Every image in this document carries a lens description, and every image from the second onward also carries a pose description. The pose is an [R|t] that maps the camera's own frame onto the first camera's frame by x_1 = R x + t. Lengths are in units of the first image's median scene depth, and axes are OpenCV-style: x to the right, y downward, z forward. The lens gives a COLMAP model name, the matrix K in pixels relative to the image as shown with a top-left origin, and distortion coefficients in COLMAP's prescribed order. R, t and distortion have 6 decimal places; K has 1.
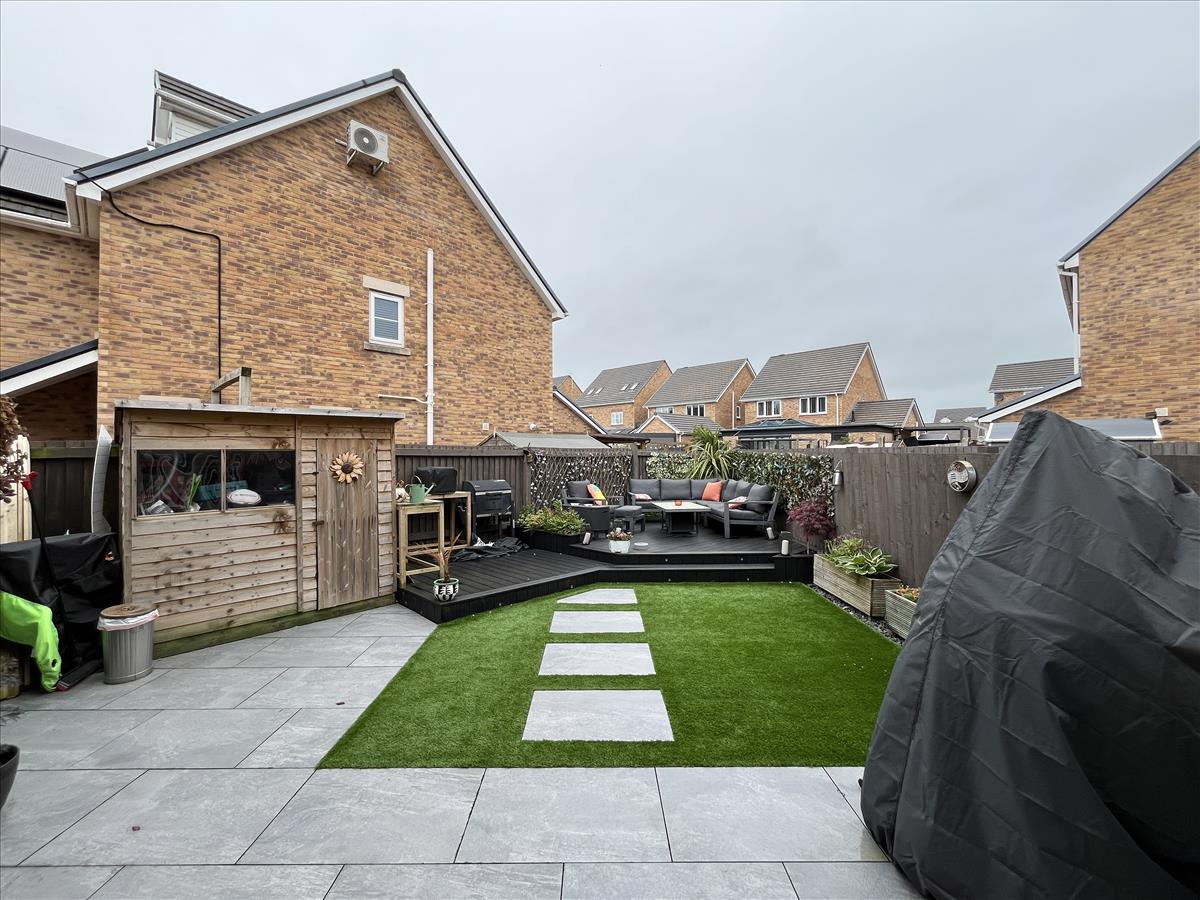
lens RADIAL K [[485.3, 0, 600.0], [0, 485.3, 450.0], [0, 0, 1]] dist [0.000023, 0.000166]
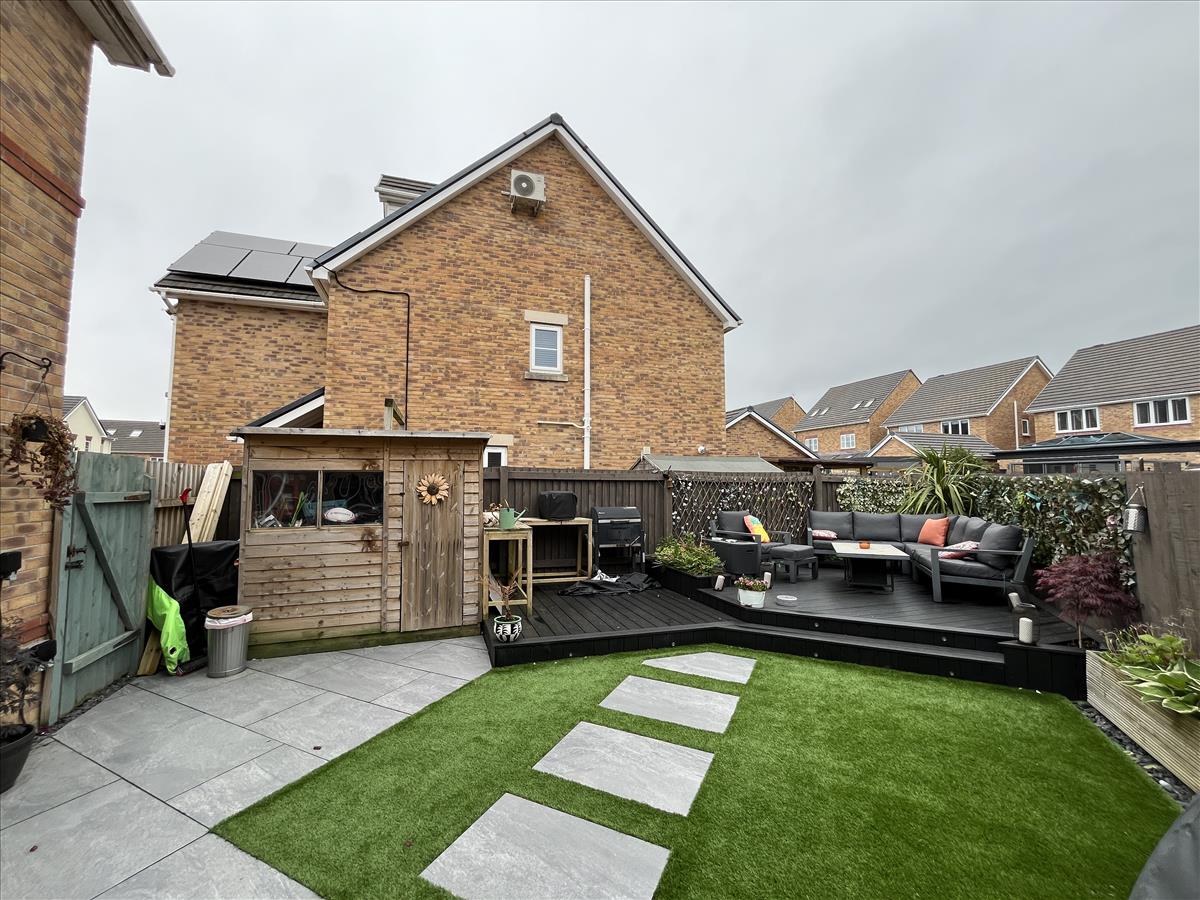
lens RADIAL K [[485.3, 0, 600.0], [0, 485.3, 450.0], [0, 0, 1]] dist [0.000023, 0.000166]
pose [[0.894826, -0.025444, -0.445690, 0.147936], [-0.000941, 0.998265, -0.058880, 0.009607], [0.446415, 0.053107, 0.893249, 0.169637]]
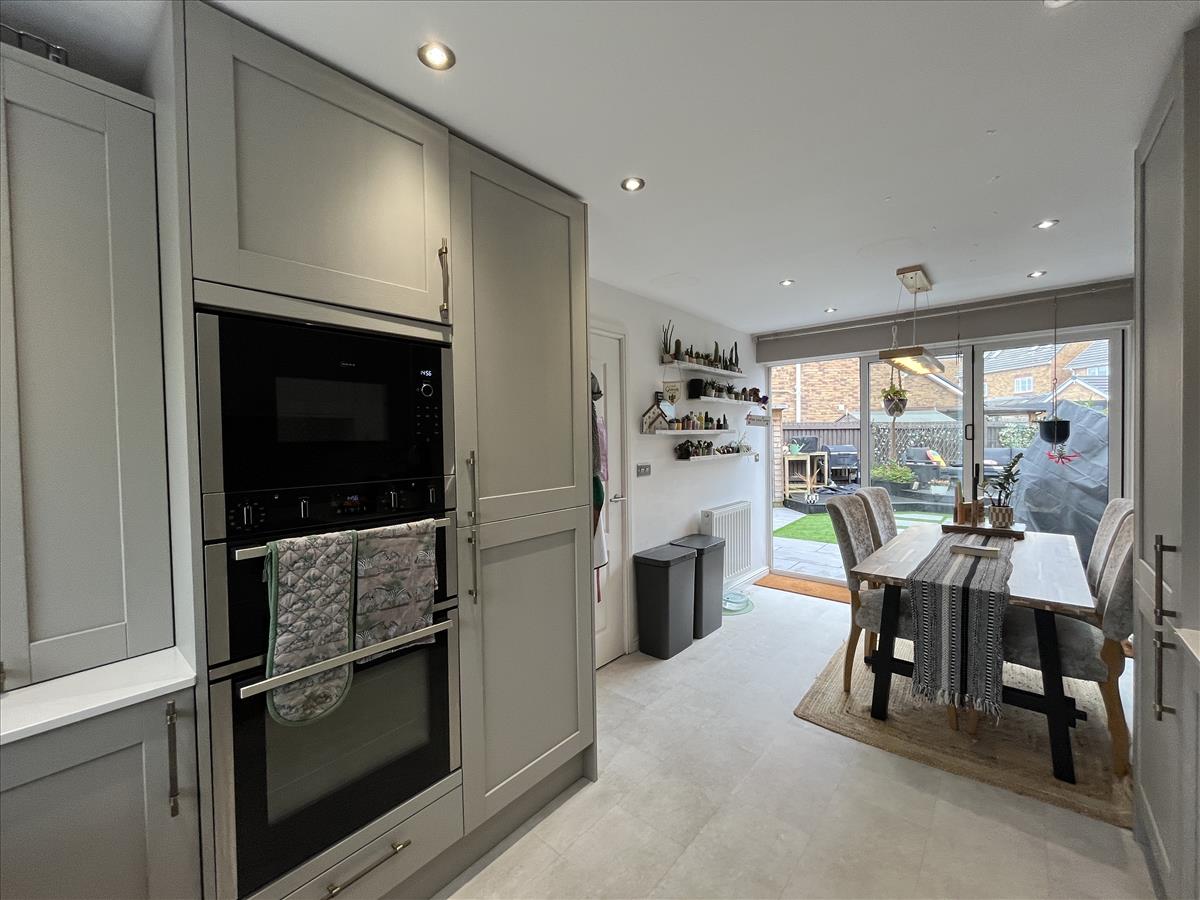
lens RADIAL K [[485.3, 0, 600.0], [0, 485.3, 450.0], [0, 0, 1]] dist [0.000023, 0.000166]
pose [[0.756610, 0.008909, -0.653806, 0.184654], [0.019323, 0.999166, 0.035977, 0.009954], [0.653581, -0.039854, 0.755806, -0.602480]]
